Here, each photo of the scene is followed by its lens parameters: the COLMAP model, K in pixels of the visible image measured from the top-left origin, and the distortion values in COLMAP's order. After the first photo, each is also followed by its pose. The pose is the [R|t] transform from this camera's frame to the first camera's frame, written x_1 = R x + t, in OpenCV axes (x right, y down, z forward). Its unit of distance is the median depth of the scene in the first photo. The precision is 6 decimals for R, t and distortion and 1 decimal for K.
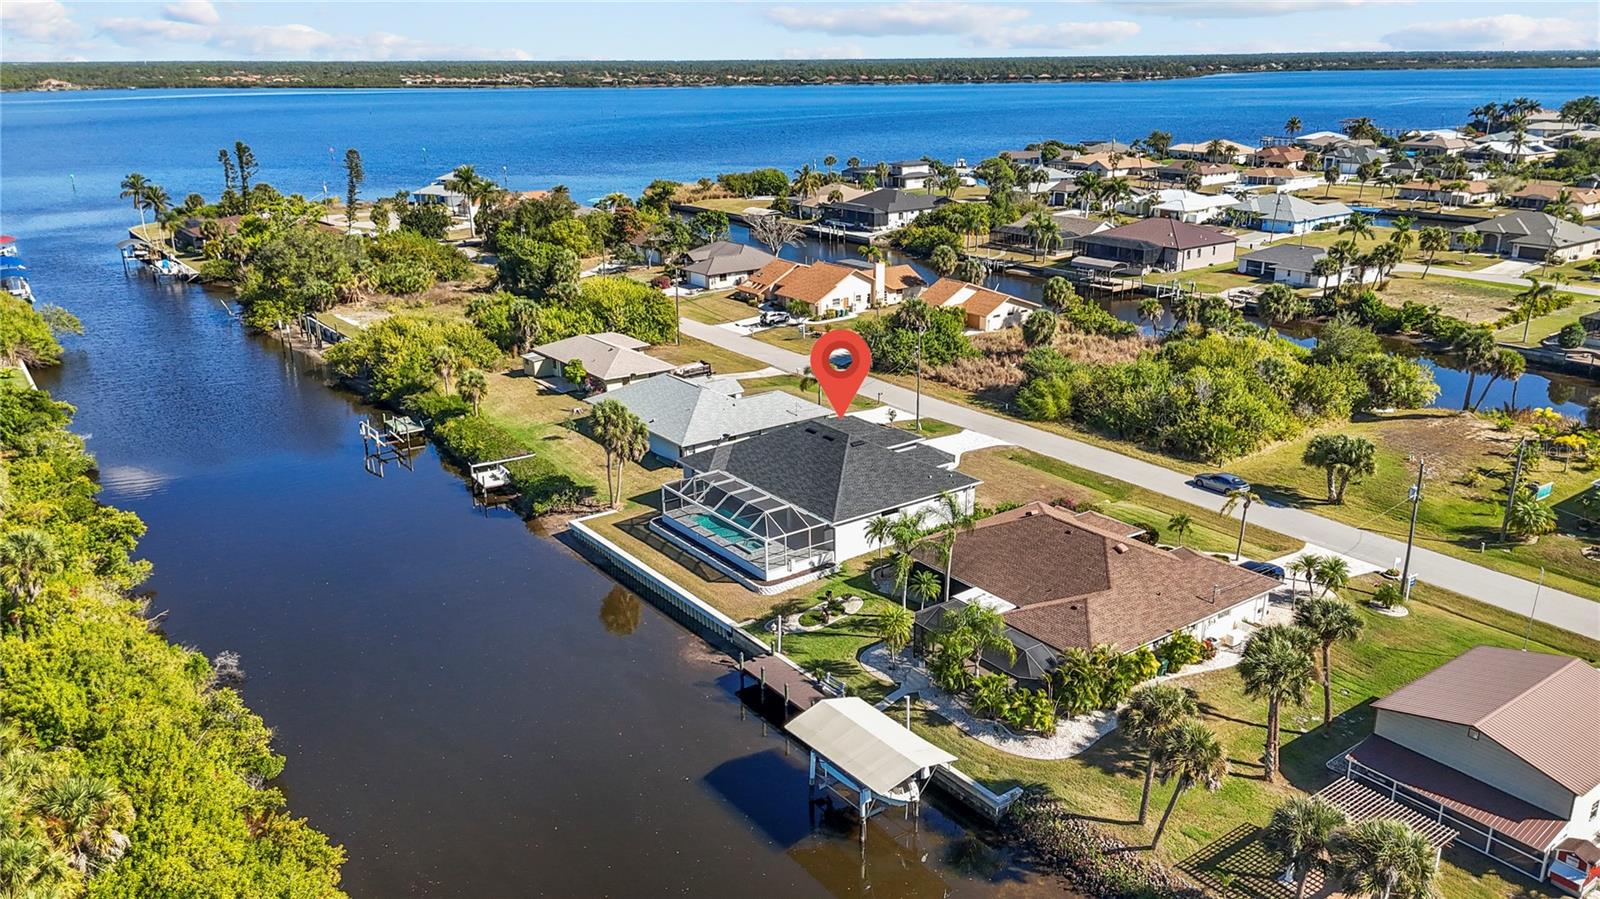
lens RADIAL K [[1178.8, 0, 800.0], [0, 1178.8, 449.5], [0, 0, 1]] dist [0.083359, -0.088668]
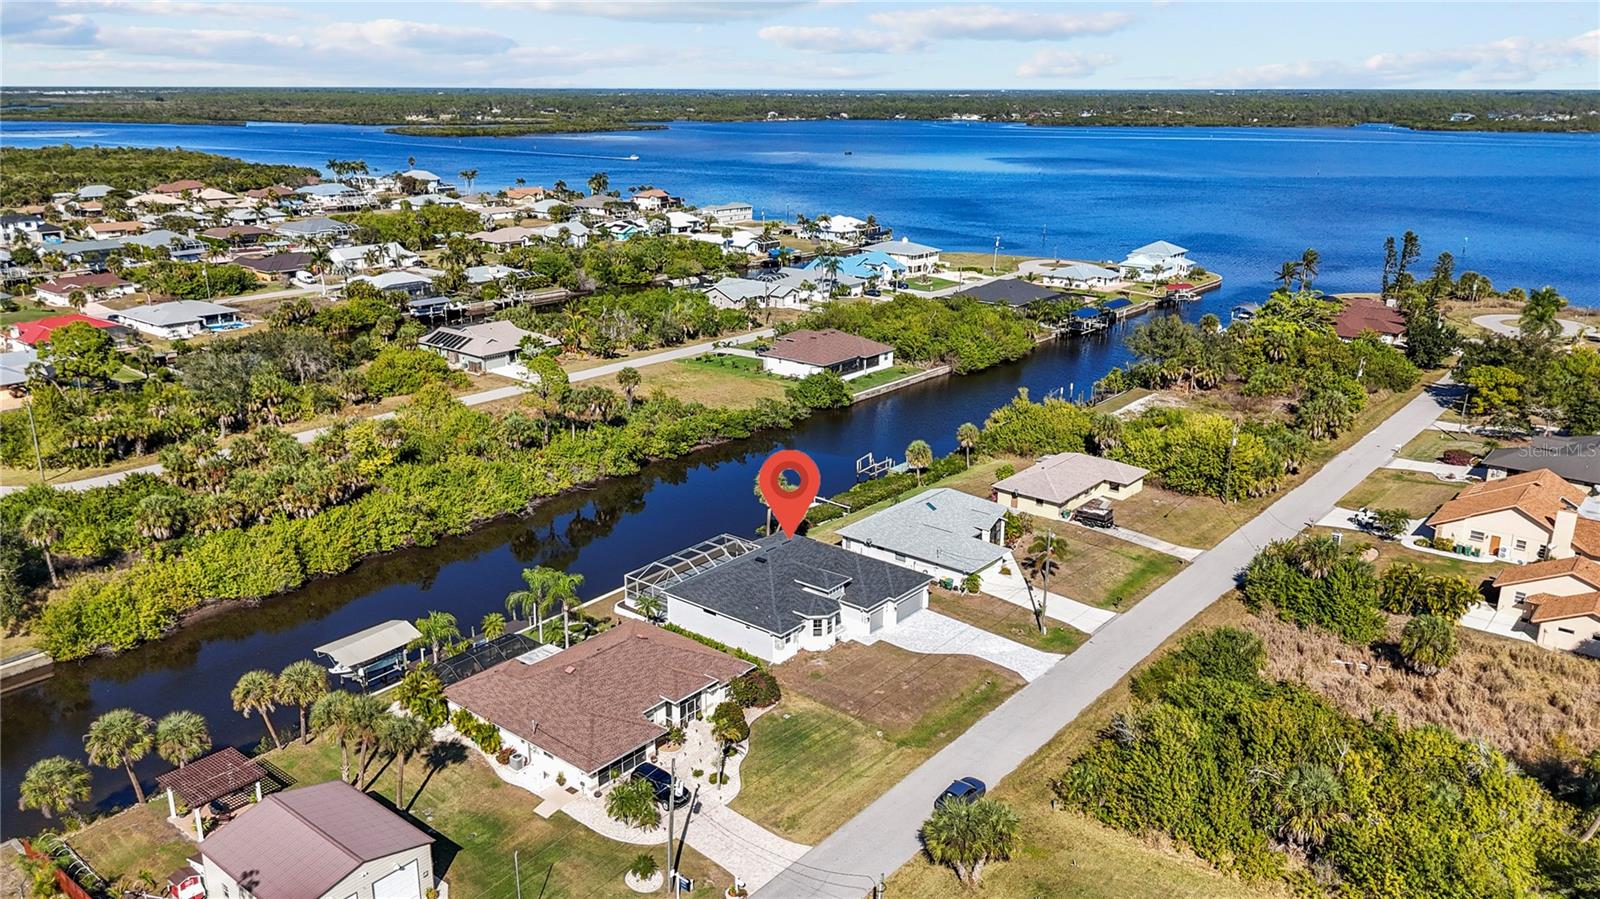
lens RADIAL K [[1178.8, 0, 800.0], [0, 1178.8, 449.5], [0, 0, 1]] dist [0.083359, -0.088668]
pose [[0.246631, 0.286872, -0.925677, 0.870856], [-0.306791, 0.929169, 0.206216, -0.286482], [0.919268, 0.233130, 0.317171, 0.503882]]
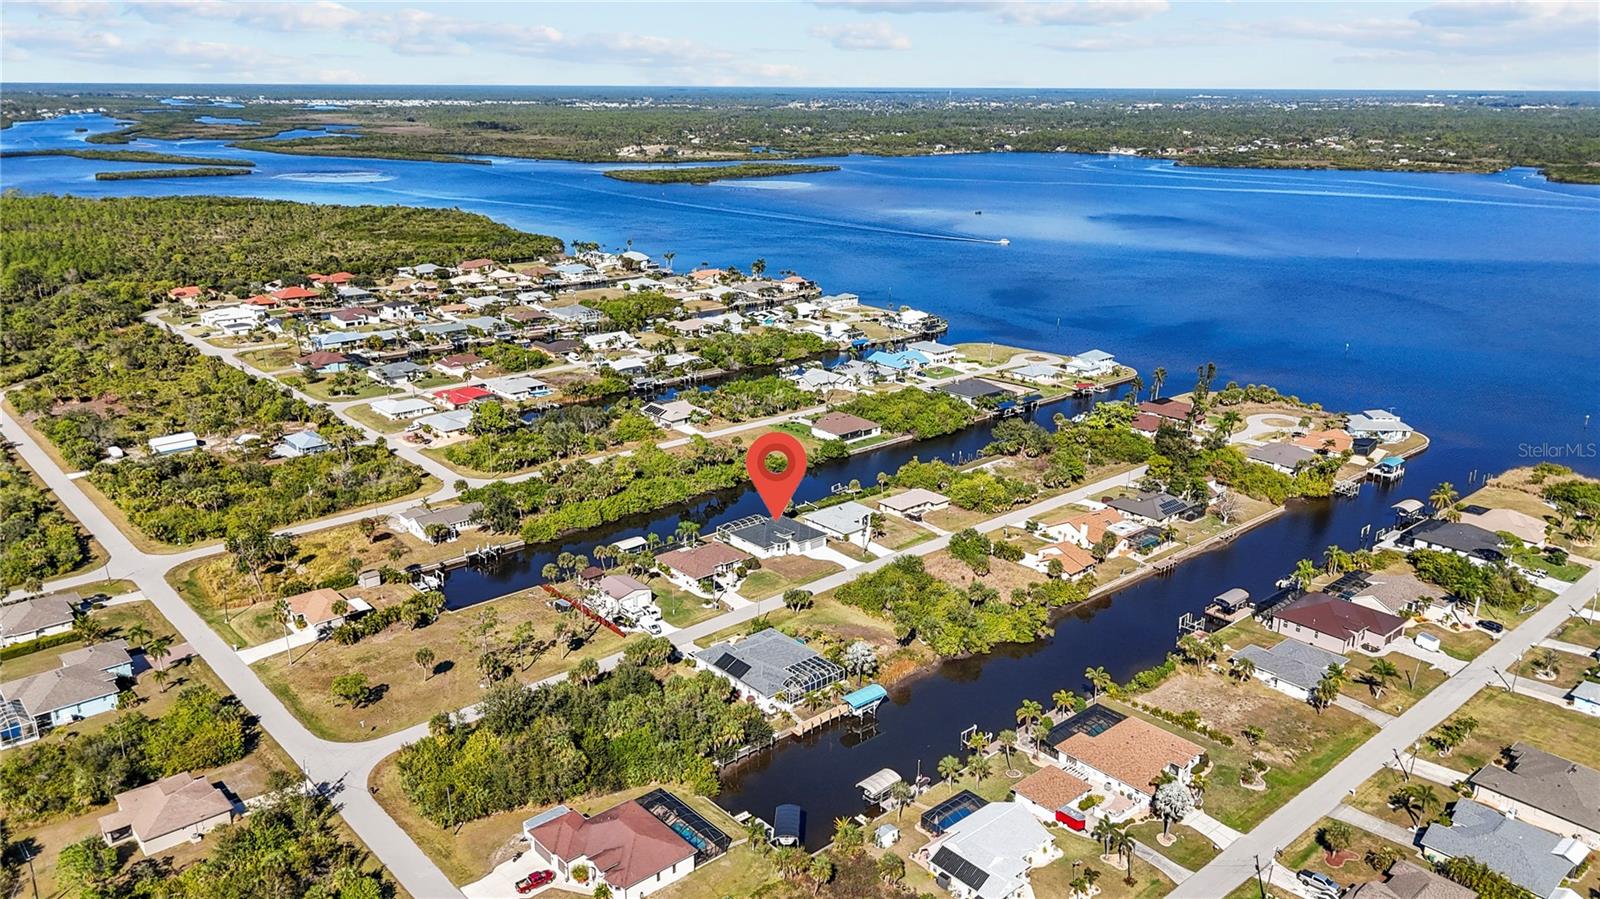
lens RADIAL K [[1178.8, 0, 800.0], [0, 1178.8, 449.5], [0, 0, 1]] dist [0.083359, -0.088668]
pose [[0.091052, 0.298279, -0.950126, 2.579756], [-0.316415, 0.913313, 0.256399, -0.889486], [0.944241, 0.277289, 0.177539, 0.348301]]
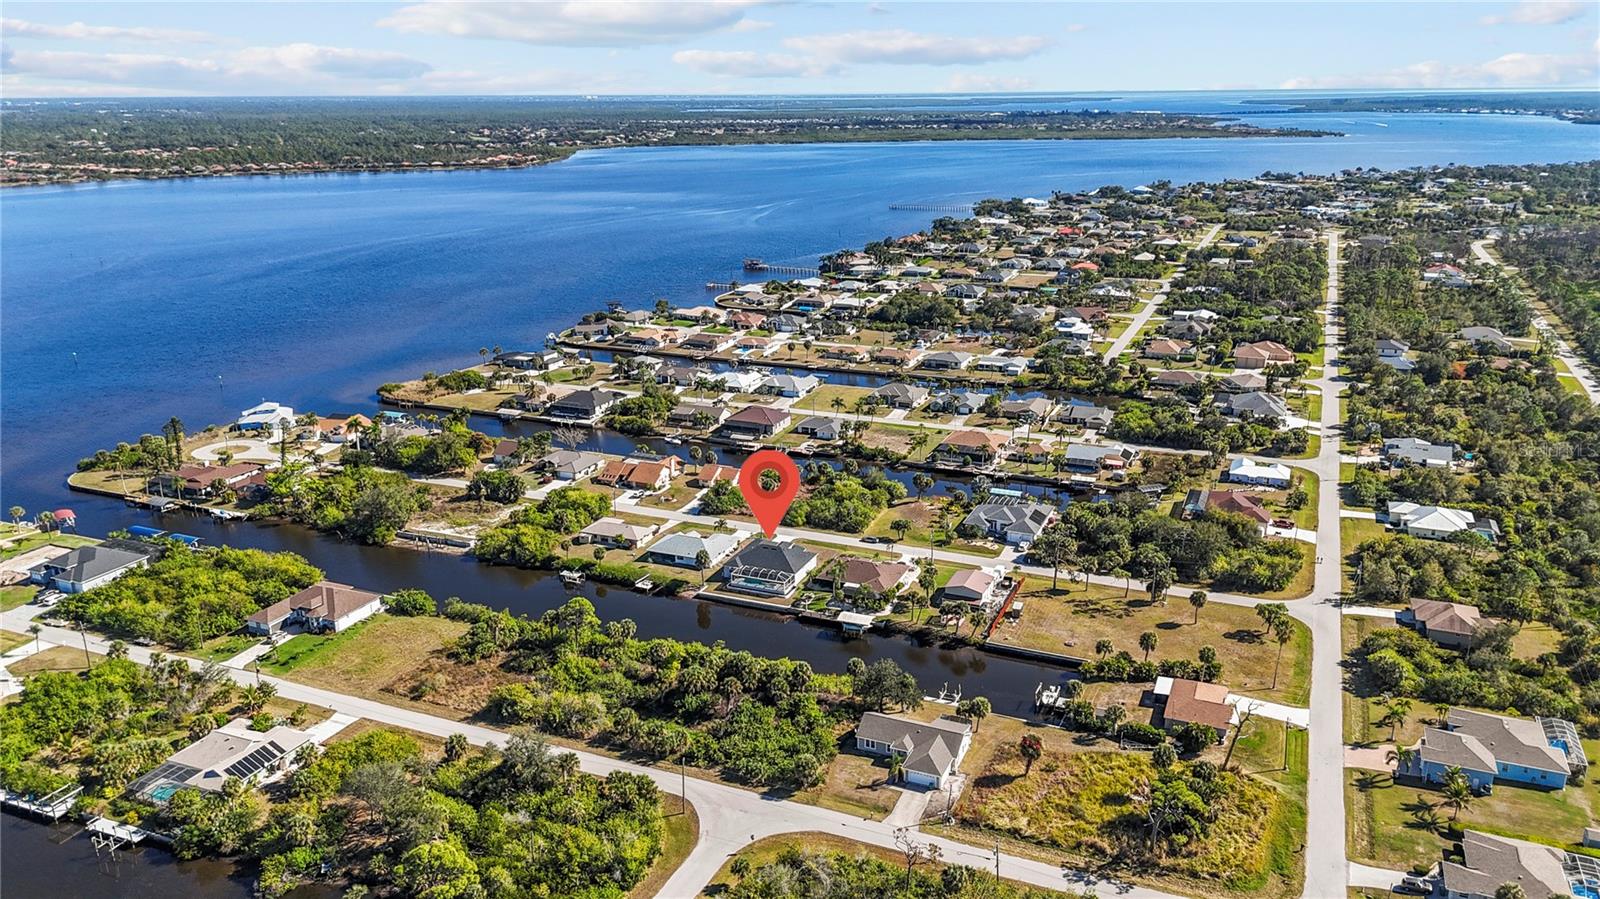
lens RADIAL K [[1178.8, 0, 800.0], [0, 1178.8, 449.5], [0, 0, 1]] dist [0.083359, -0.088668]
pose [[0.860645, -0.145693, 0.487919, -1.182235], [0.158161, 0.987287, 0.015824, -0.260386], [-0.484021, 0.063551, 0.872746, -1.516505]]
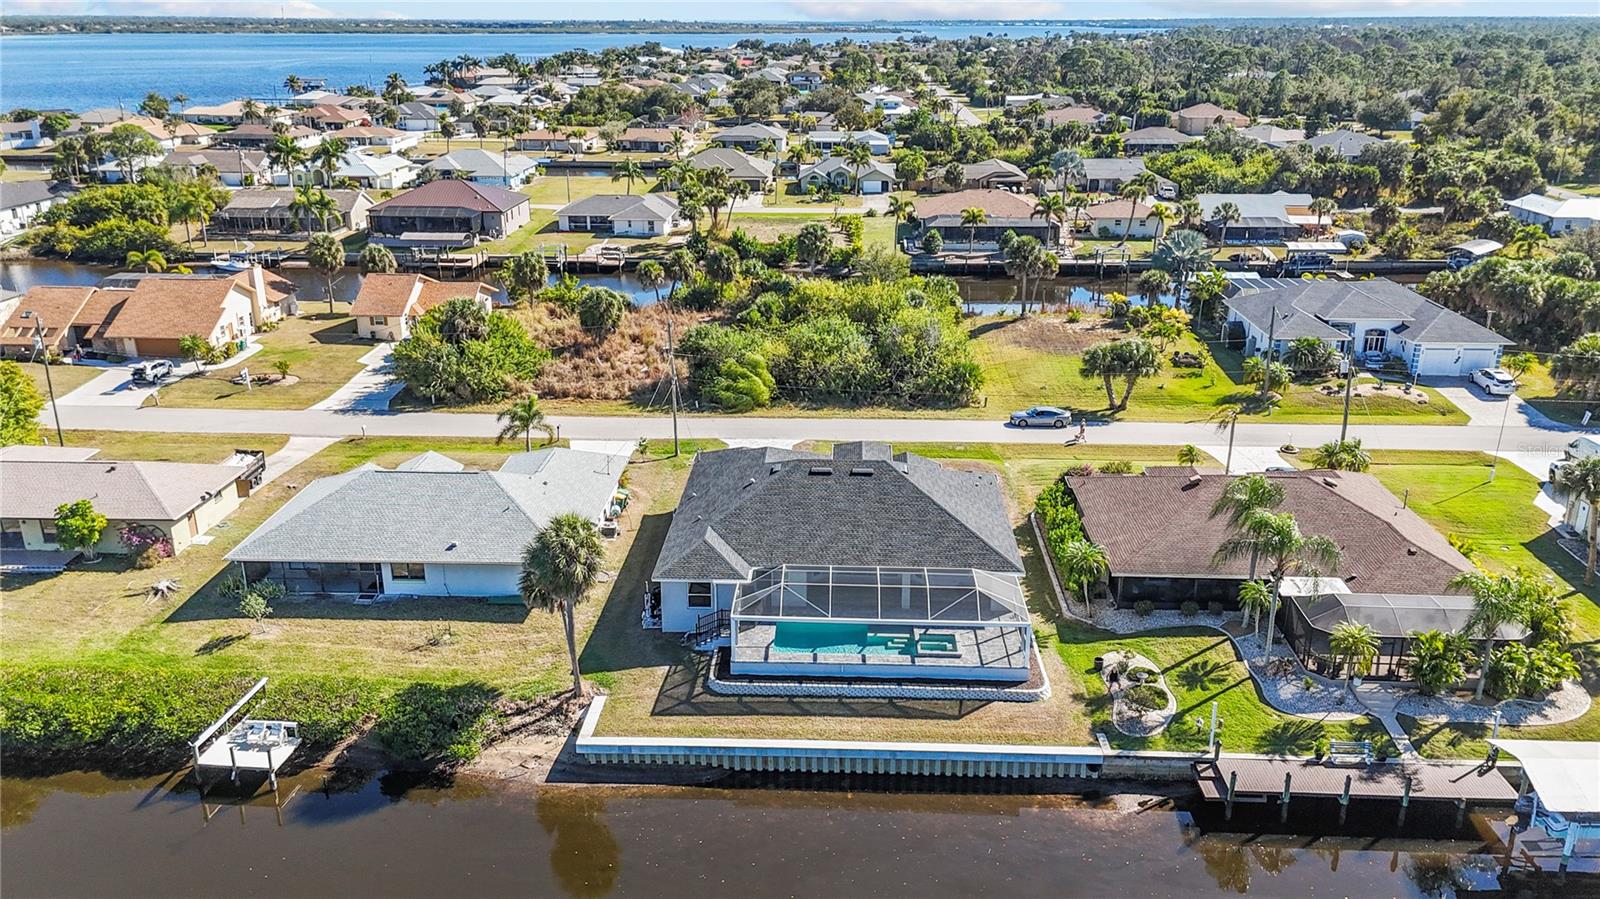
lens RADIAL K [[1219.1, 0, 800.0], [0, 1219.1, 449.5], [0, 0, 1]] dist [0.080959, -0.092469]
pose [[0.622406, -0.248877, 0.742072, -0.448195], [0.237304, 0.963477, 0.124096, -0.103166], [-0.745853, 0.098859, 0.658734, 0.445050]]
